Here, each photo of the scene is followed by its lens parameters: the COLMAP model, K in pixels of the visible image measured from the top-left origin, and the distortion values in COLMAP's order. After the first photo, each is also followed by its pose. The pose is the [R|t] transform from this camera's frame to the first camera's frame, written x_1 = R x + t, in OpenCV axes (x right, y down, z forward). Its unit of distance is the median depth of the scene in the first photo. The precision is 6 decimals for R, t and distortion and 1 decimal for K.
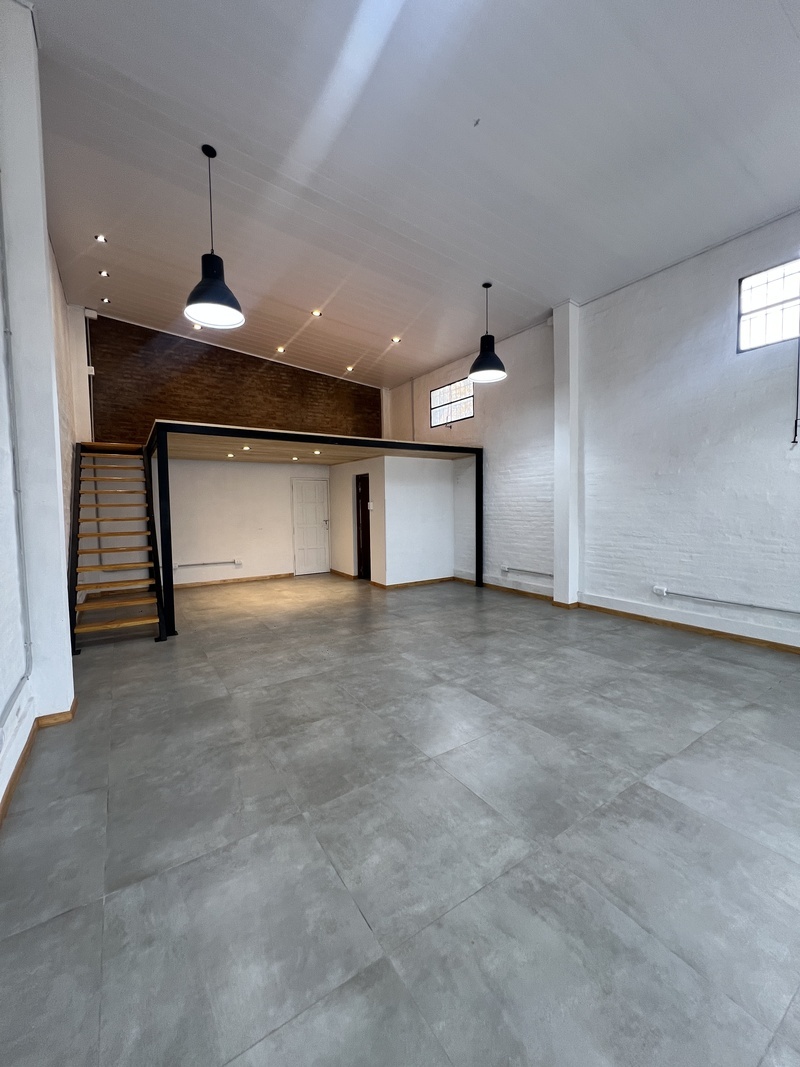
lens RADIAL K [[425.5, 0, 400.2], [0, 425.5, 527.7], [0, 0, 1]] dist [-0.004611, 0.001118]
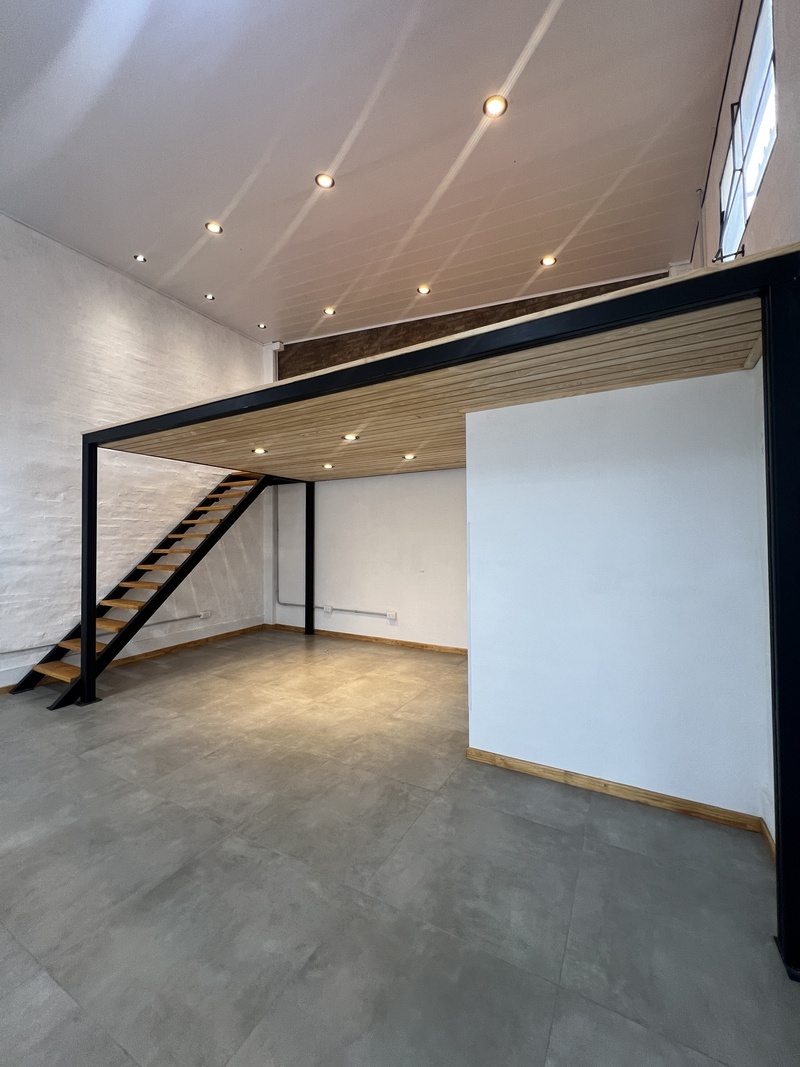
lens RADIAL K [[425.5, 0, 401.4], [0, 425.5, 528.0], [0, 0, 1]] dist [-0.004611, 0.001118]
pose [[0.466741, -0.010354, -0.884334, 0.443708], [-0.046539, 0.998259, -0.036251, -0.070438], [0.883169, 0.058075, 0.465446, 1.197166]]
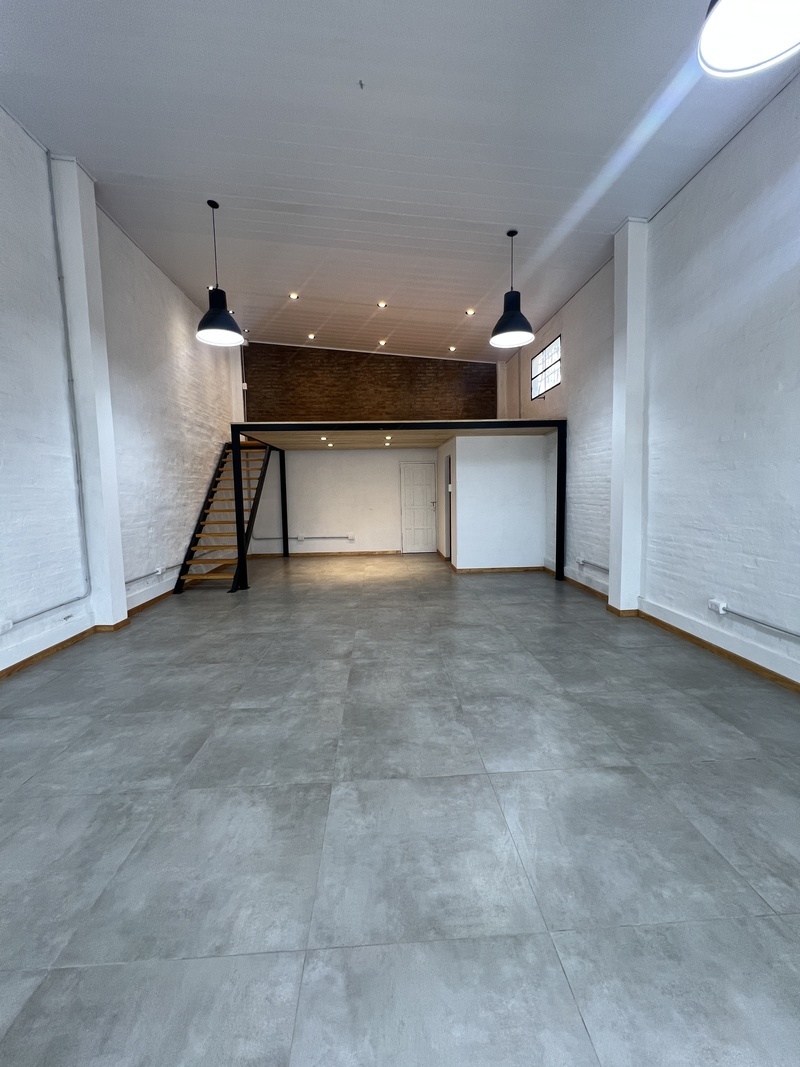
lens RADIAL K [[425.5, 0, 400.4], [0, 425.5, 527.7], [0, 0, 1]] dist [-0.004611, 0.001118]
pose [[0.863687, 0.041085, -0.502351, 0.547252], [-0.019259, 0.998634, 0.048563, -0.007493], [0.503660, -0.032269, 0.863299, 0.135066]]
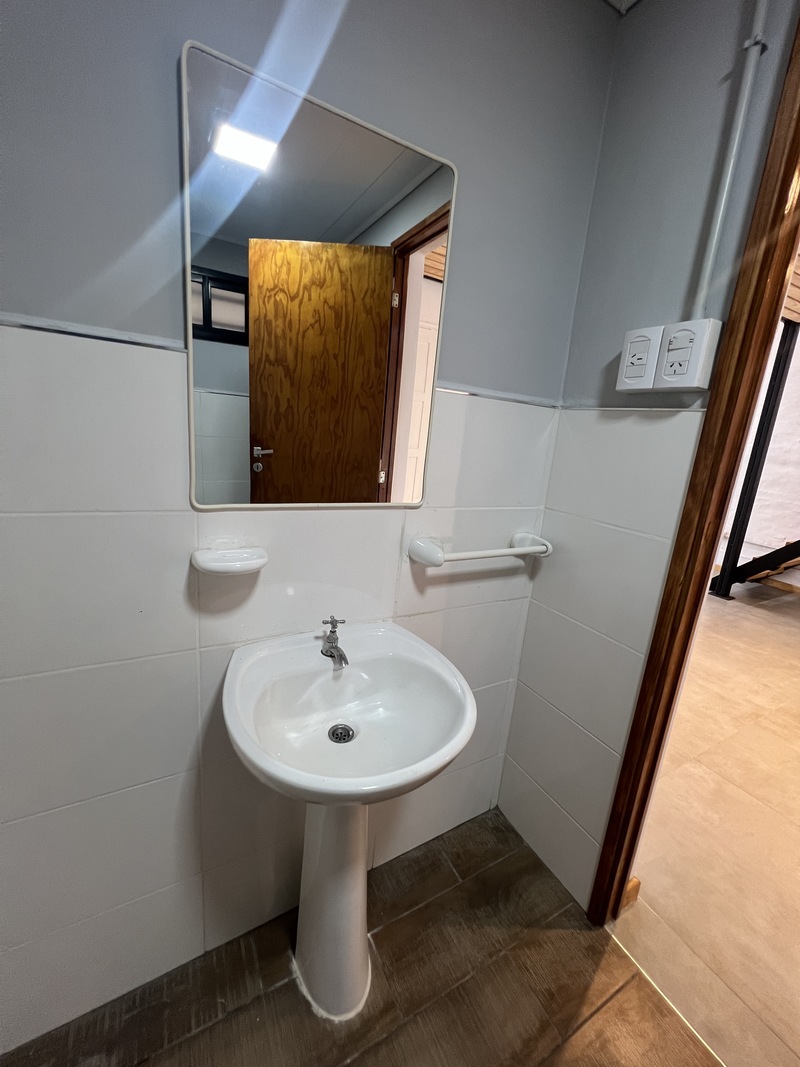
lens RADIAL K [[425.5, 0, 400.2], [0, 425.5, 533.4], [0, 0, 1]] dist [-0.004611, 0.001118]
pose [[-0.995934, -0.076404, 0.047736, 0.031769], [-0.059516, 0.955765, 0.288049, -0.059296], [-0.067632, 0.284036, -0.956425, 1.880186]]
